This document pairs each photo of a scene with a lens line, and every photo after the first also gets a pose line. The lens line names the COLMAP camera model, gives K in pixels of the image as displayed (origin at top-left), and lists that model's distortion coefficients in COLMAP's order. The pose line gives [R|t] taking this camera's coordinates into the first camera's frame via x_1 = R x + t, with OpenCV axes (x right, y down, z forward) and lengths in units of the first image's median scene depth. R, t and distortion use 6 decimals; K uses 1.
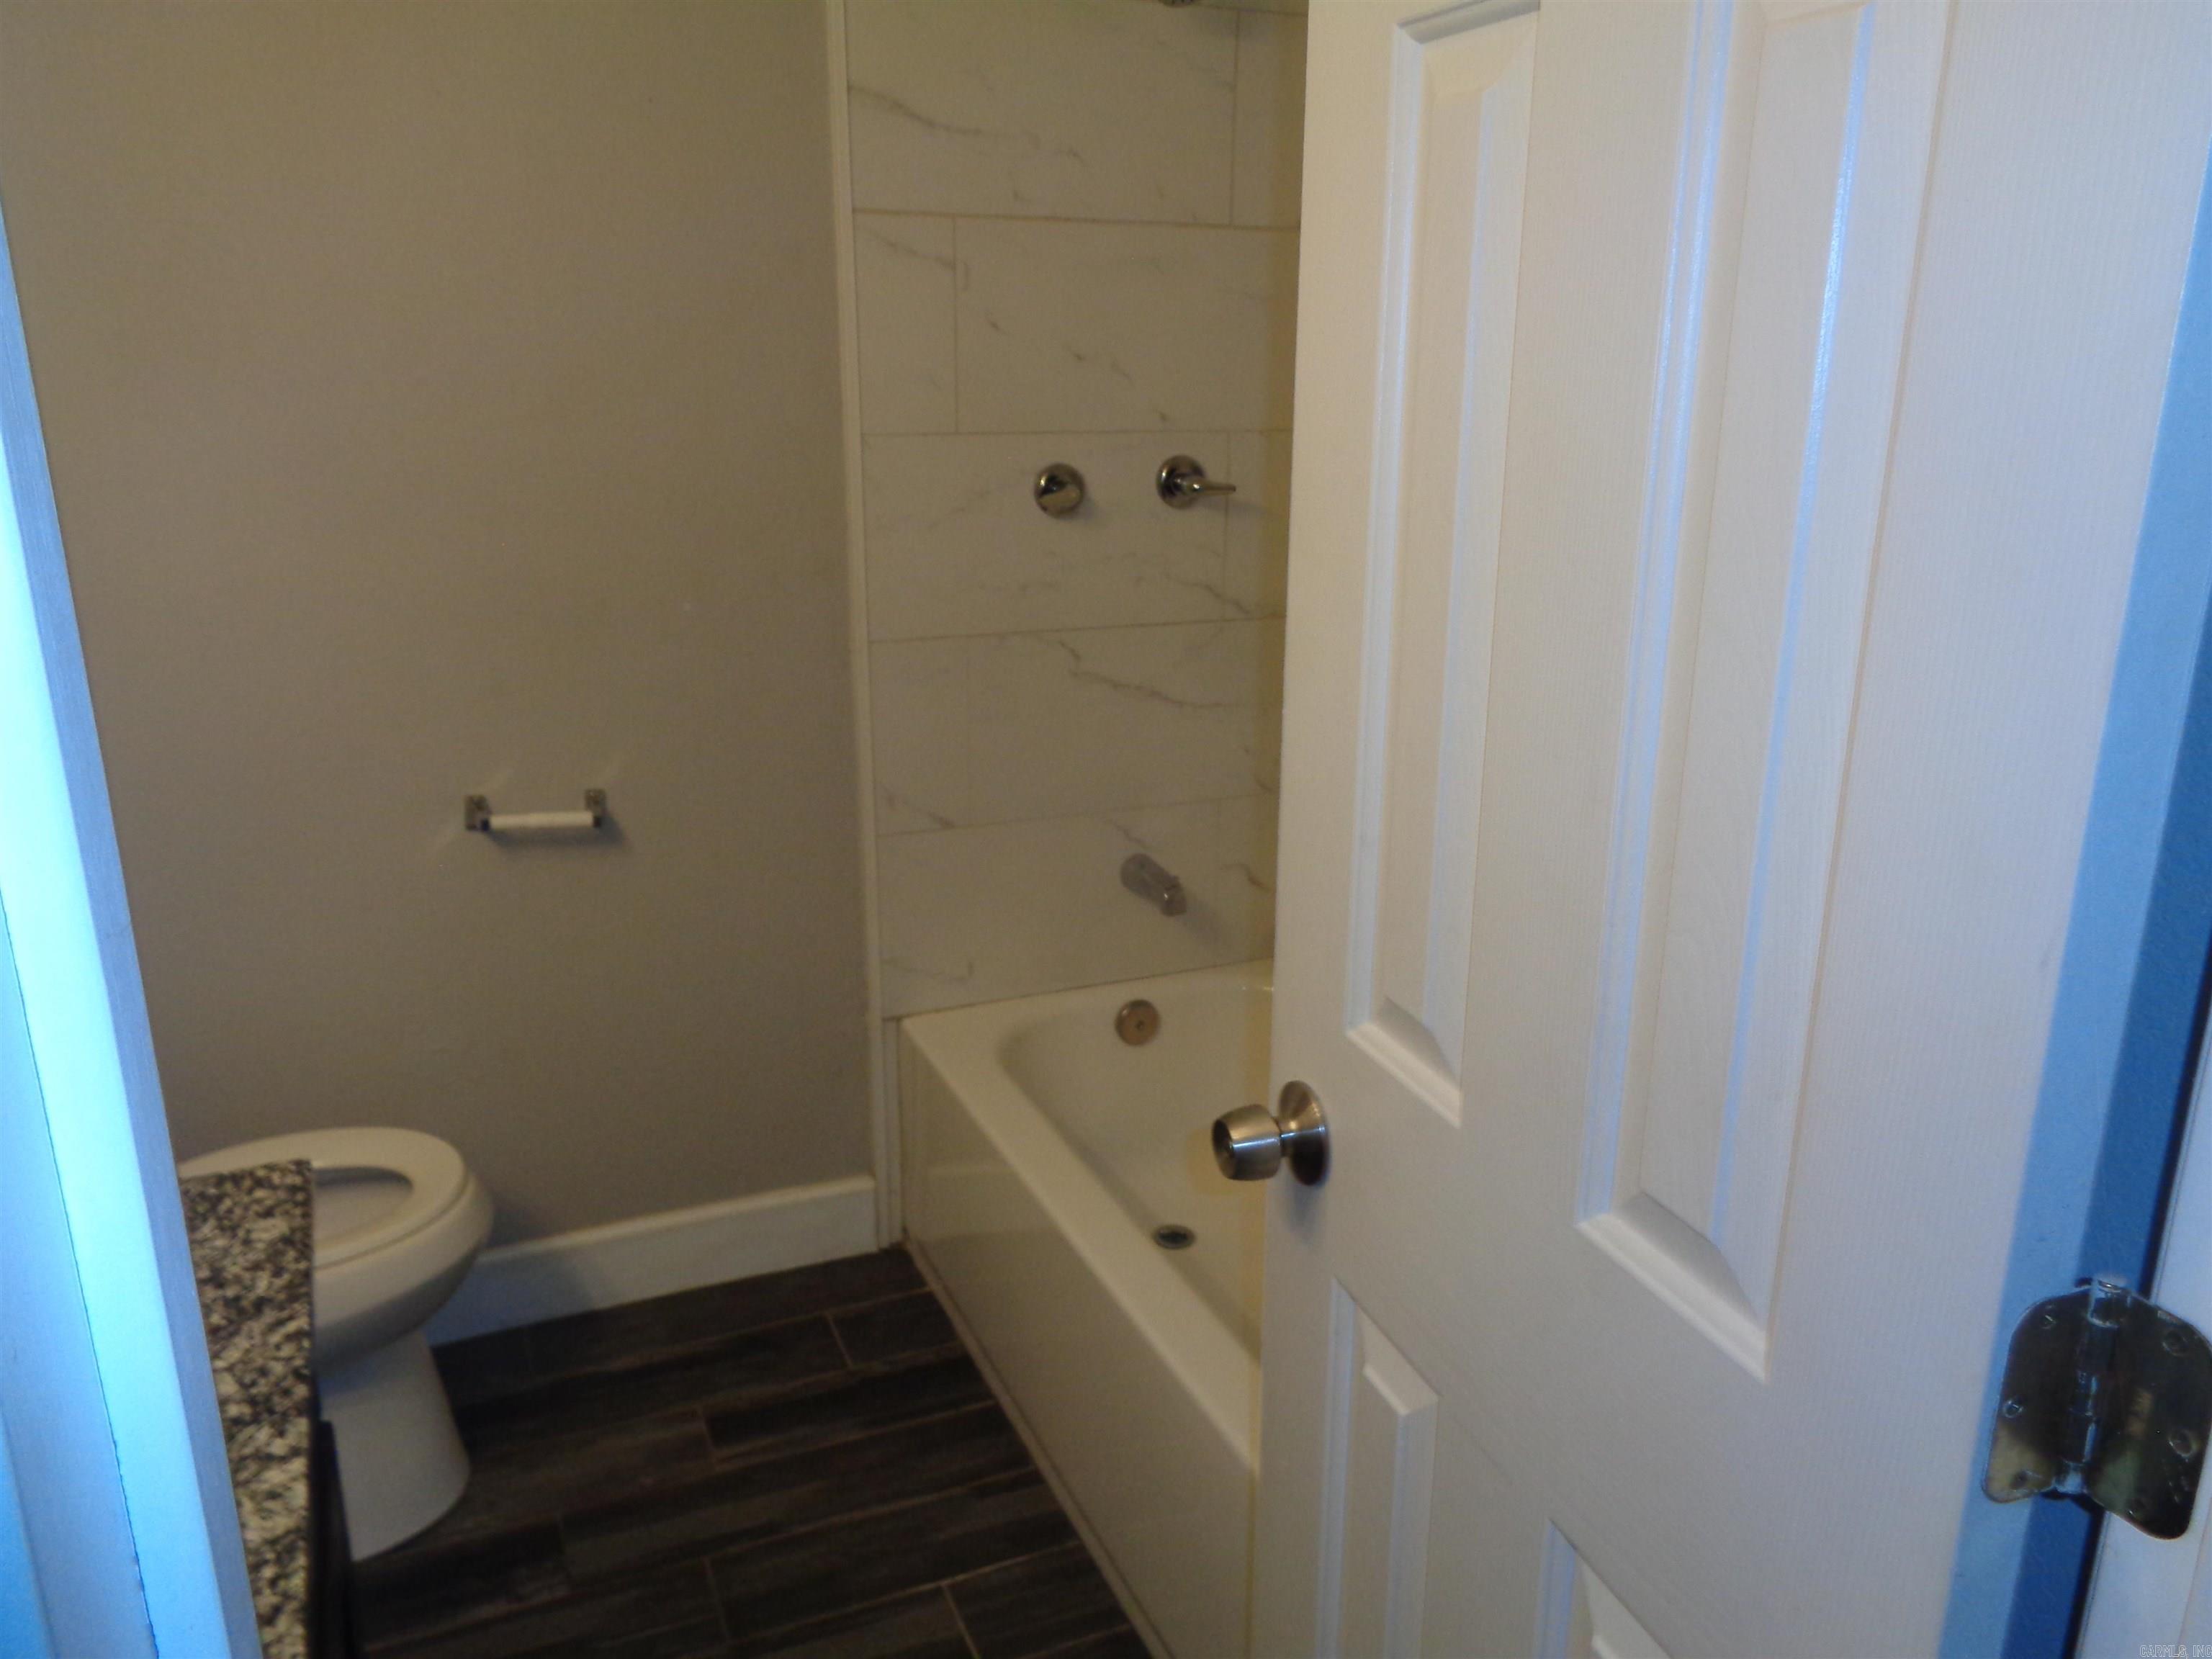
lens RADIAL K [[1663.2, 0, 1106.0], [0, 1663.2, 822.0], [0, 0, 1]] dist [0.006513, -0.001113]
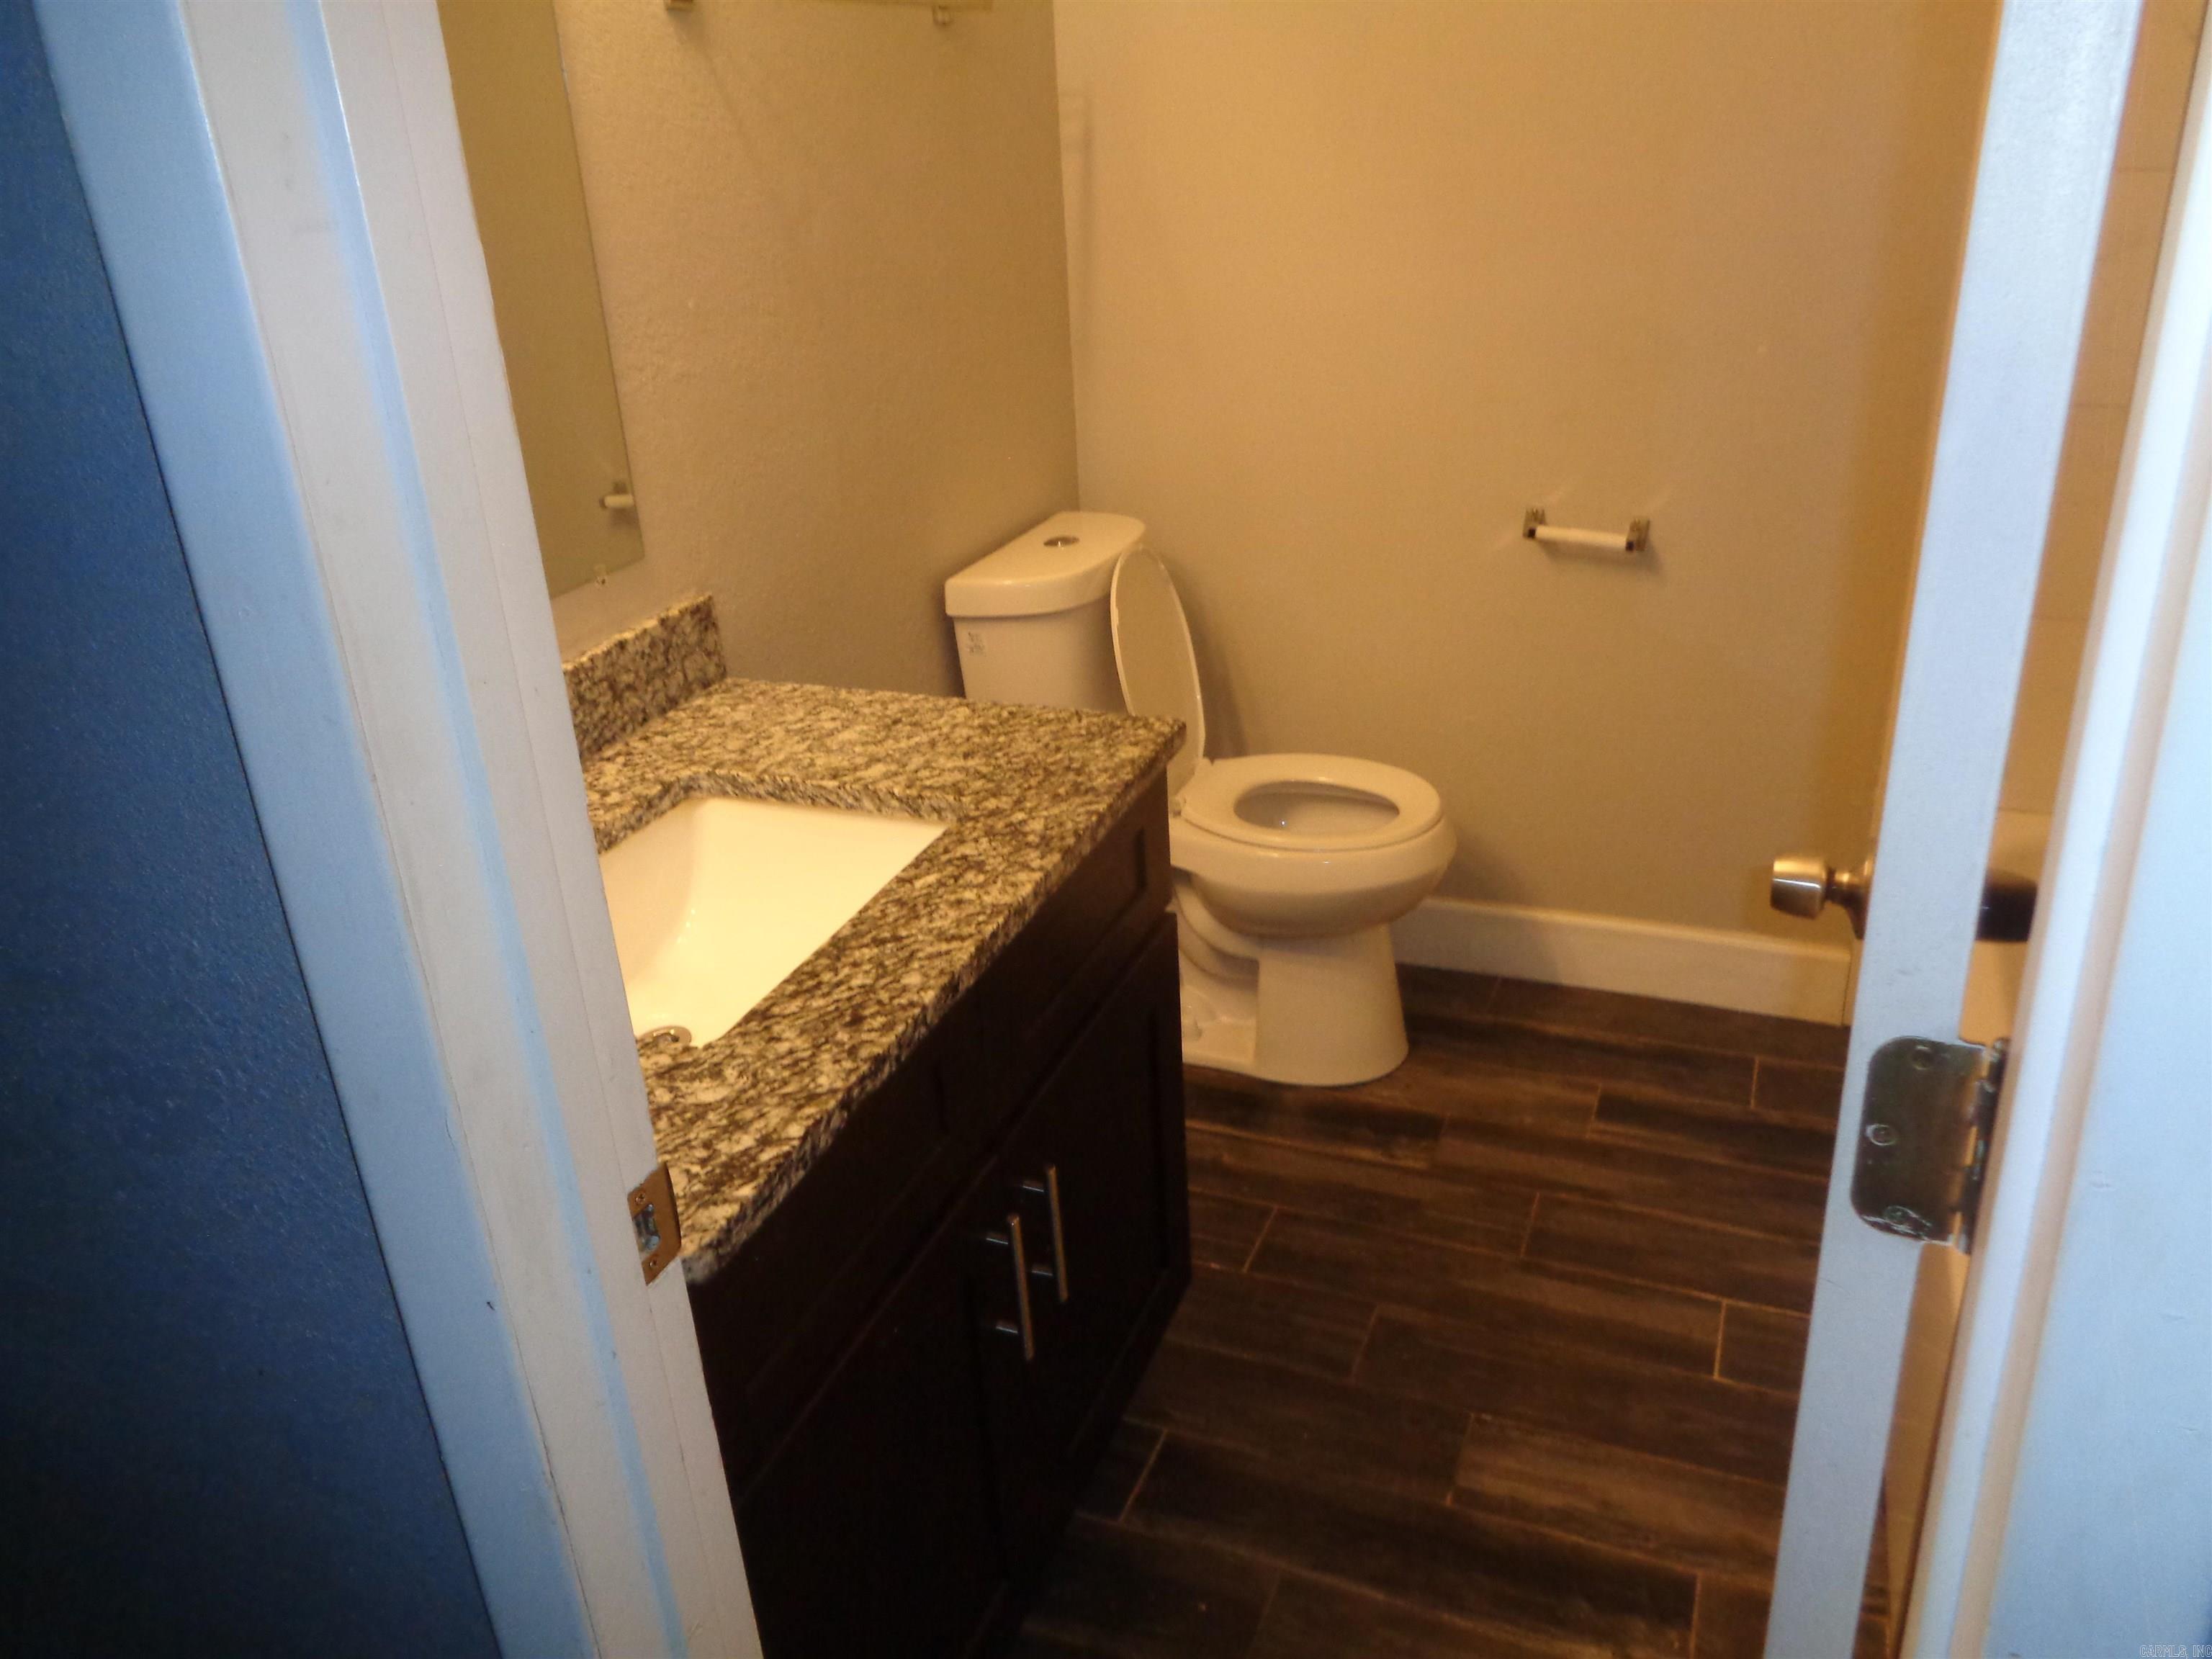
lens RADIAL K [[1663.2, 0, 1123.7], [0, 1663.2, 824.2], [0, 0, 1]] dist [0.006513, -0.001113]
pose [[0.699938, 0.249620, -0.669161, 0.252956], [-0.154966, 0.967692, 0.198889, 0.011861], [0.697189, -0.035513, 0.716008, -0.012543]]
